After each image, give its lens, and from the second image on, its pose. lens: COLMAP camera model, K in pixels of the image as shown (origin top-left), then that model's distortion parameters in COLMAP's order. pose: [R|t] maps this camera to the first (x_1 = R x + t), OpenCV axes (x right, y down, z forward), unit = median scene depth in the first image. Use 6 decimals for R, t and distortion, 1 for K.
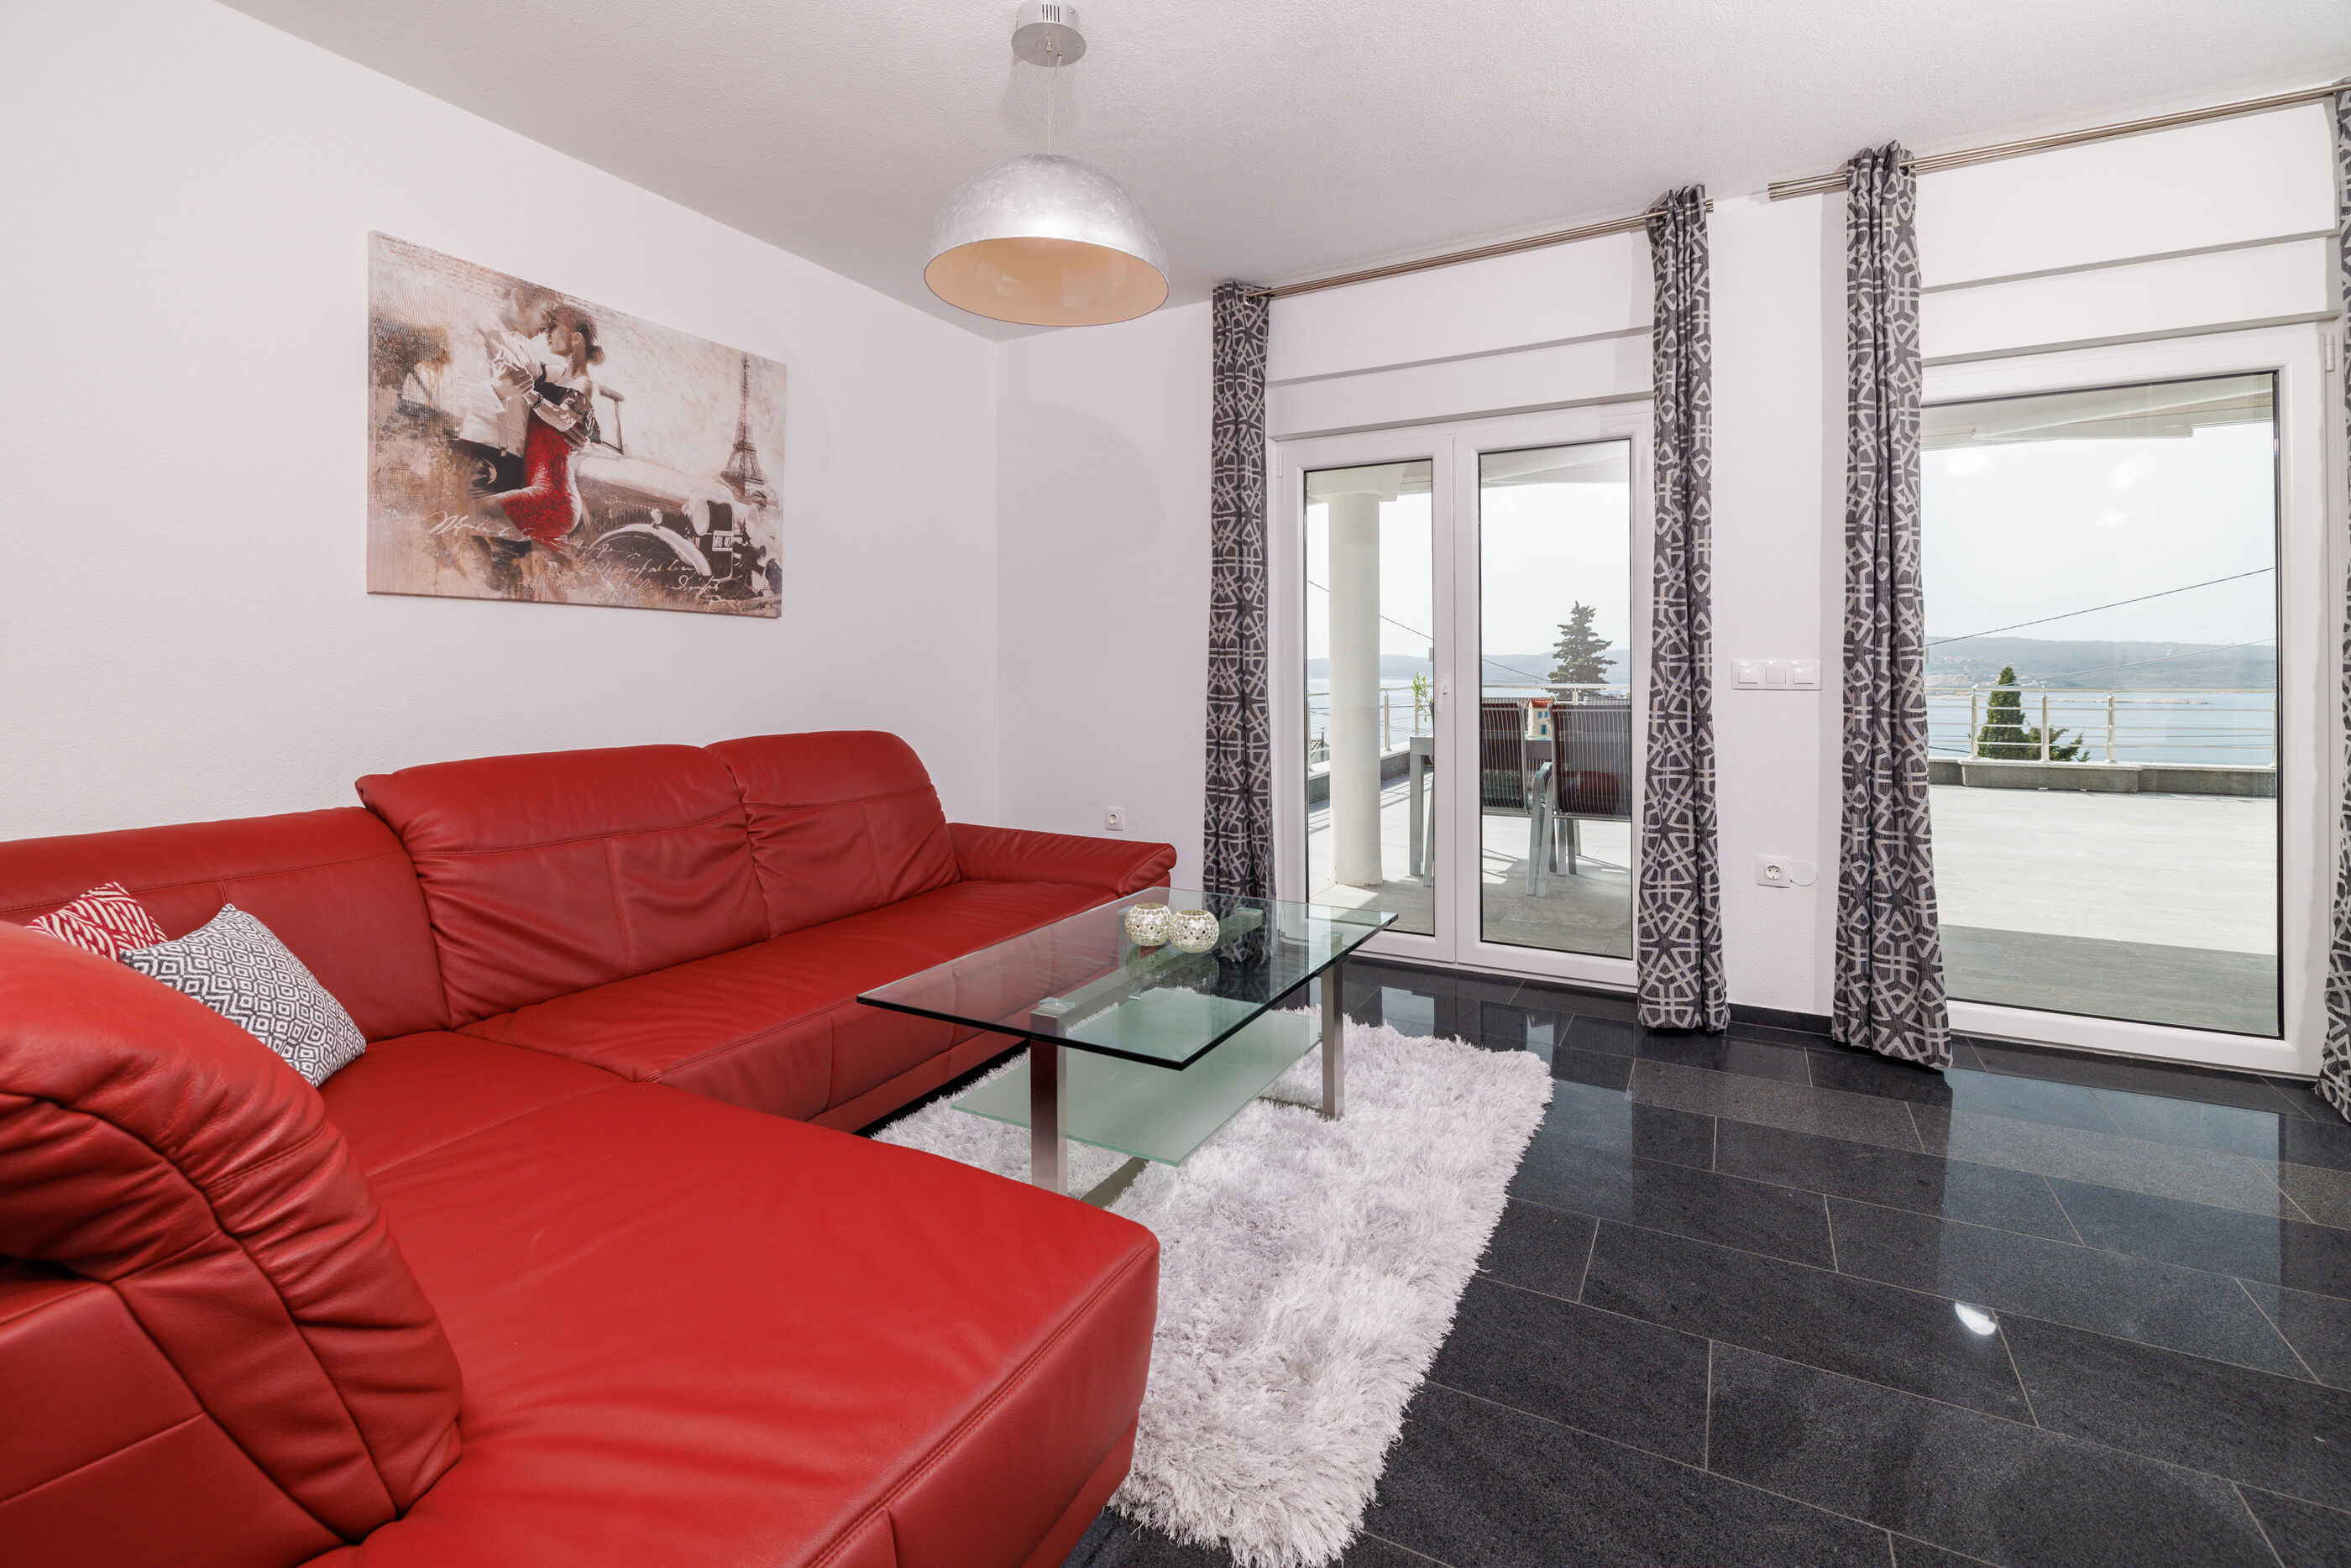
lens RADIAL K [[1004.2, 0, 1212.5], [0, 1004.2, 666.9], [0, 0, 1]] dist [-0.009722, 0.004027]
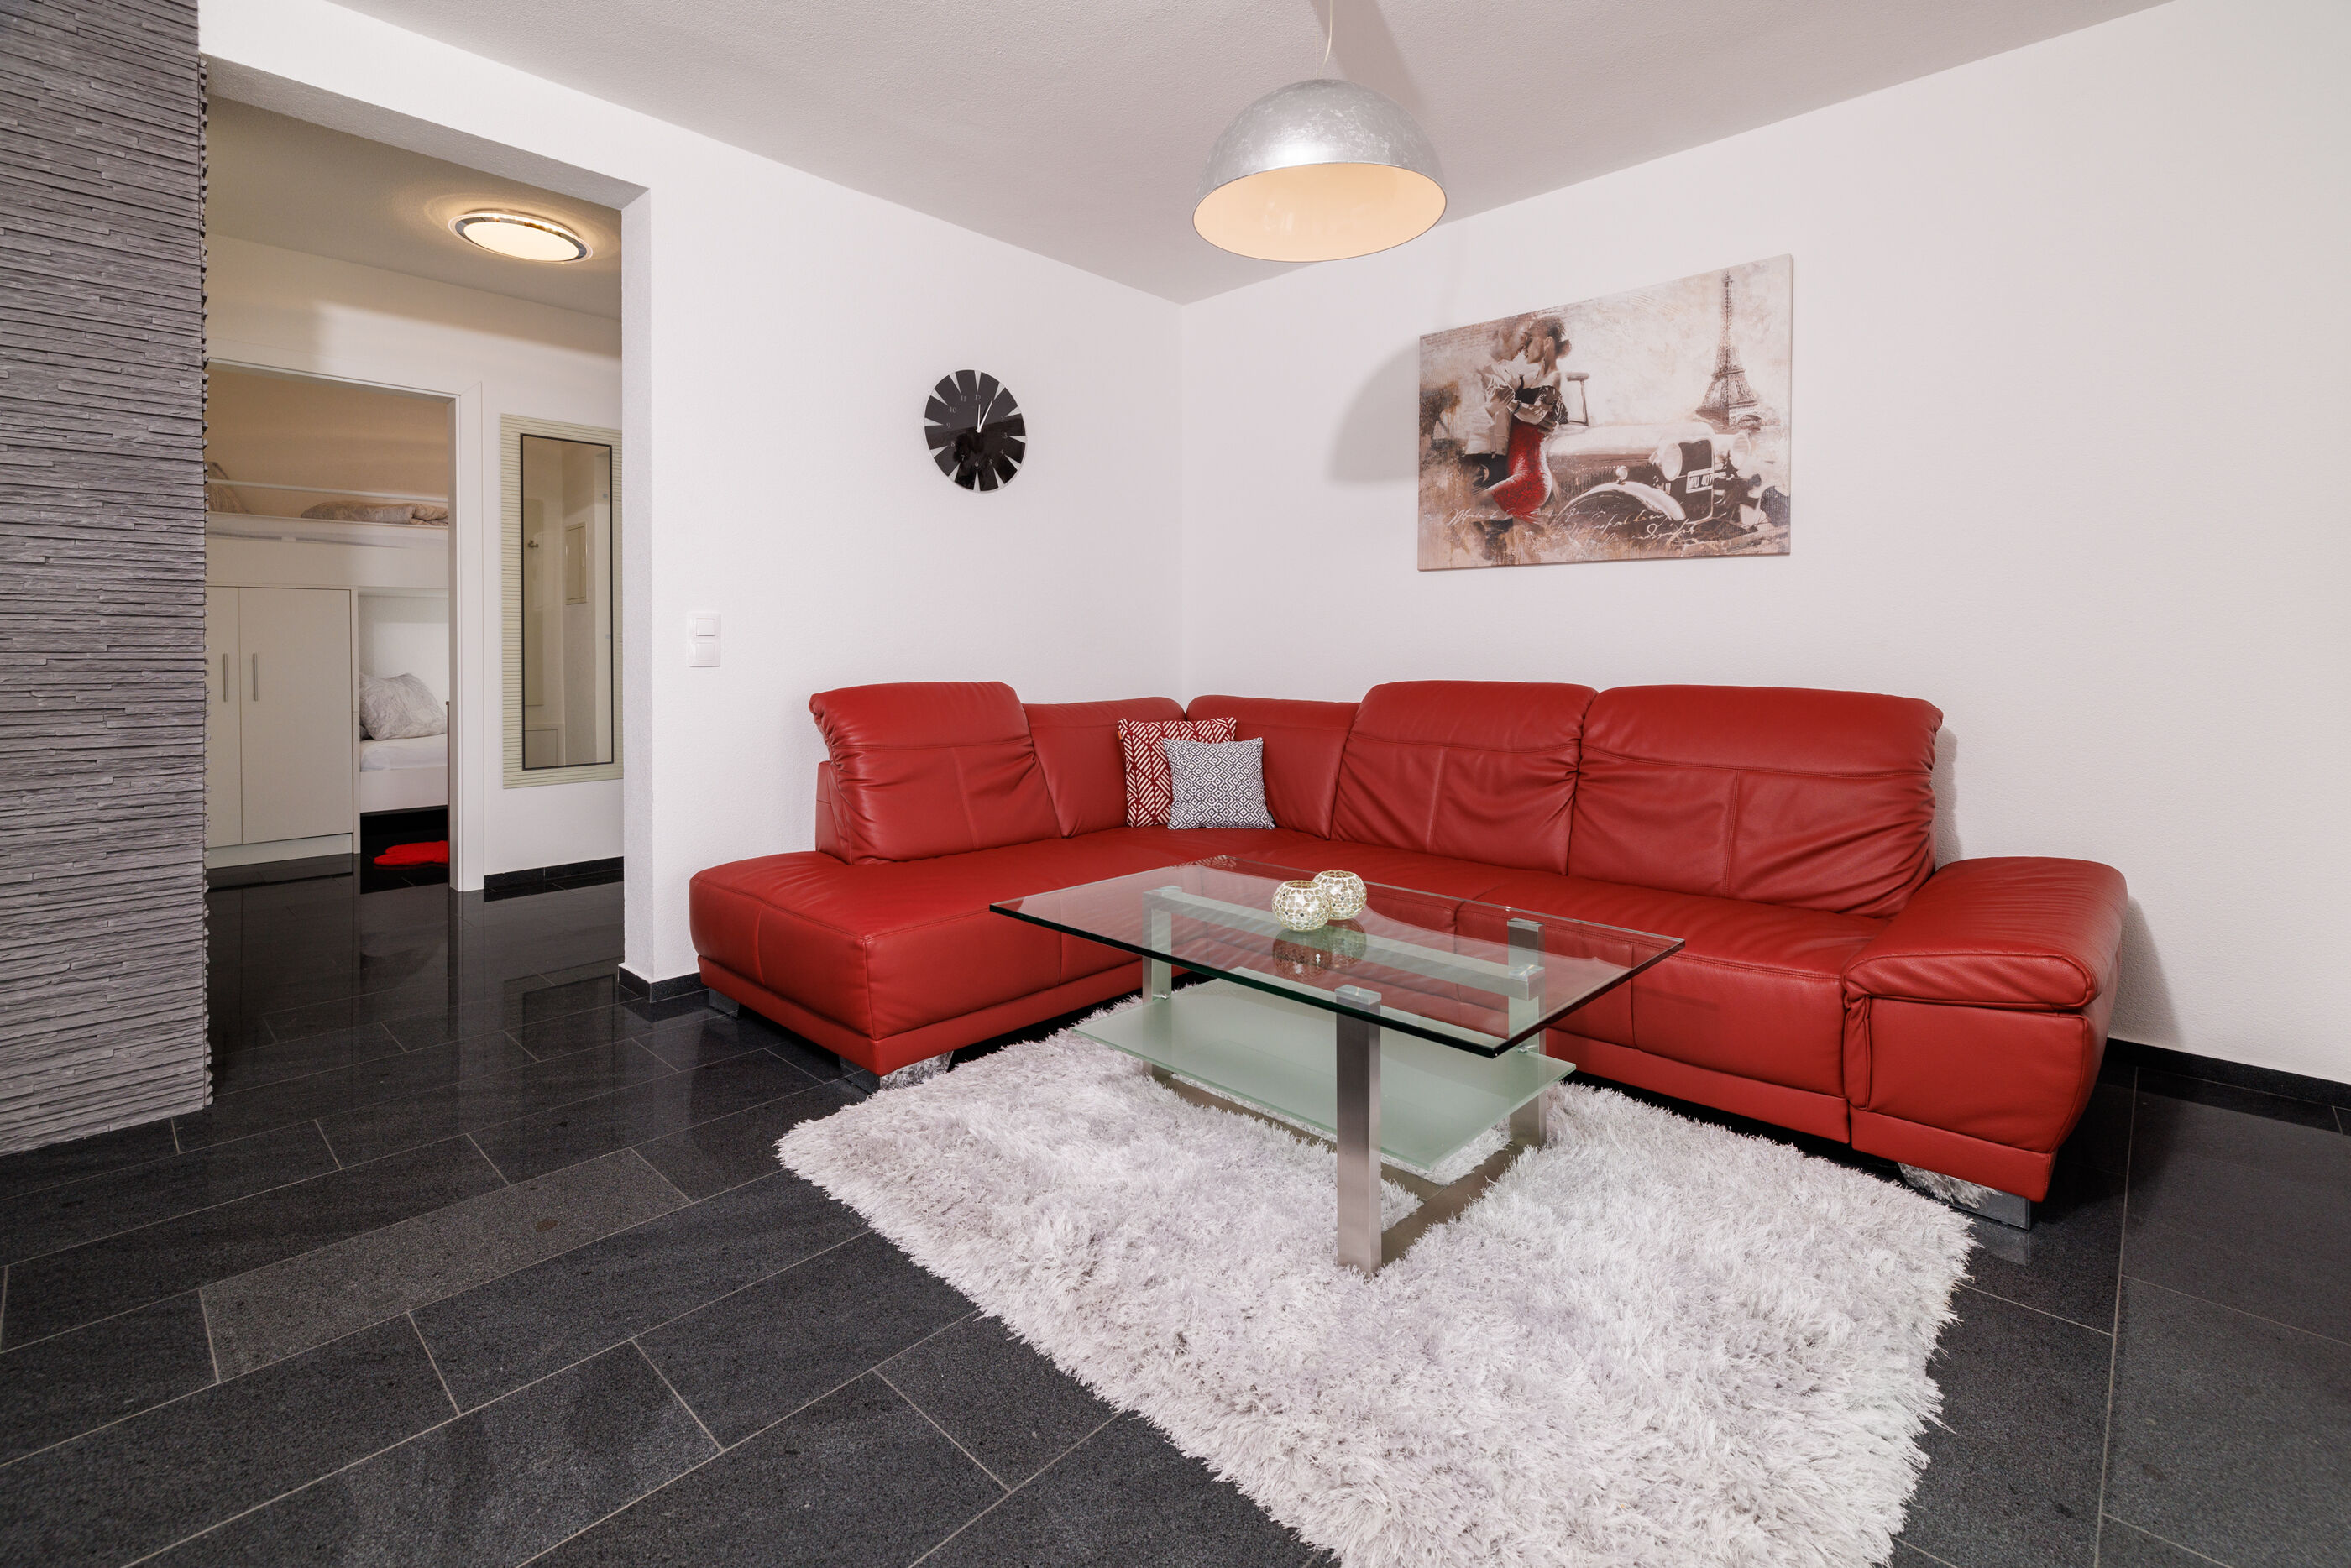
lens RADIAL K [[1004.2, 0, 1180.9], [0, 1004.2, 649.7], [0, 0, 1]] dist [-0.009722, 0.004027]
pose [[-0.279408, 0.007519, -0.960143, 0.644503], [0.000701, 0.999971, 0.007627, 0.031522], [0.960172, 0.001458, -0.279405, 0.906468]]
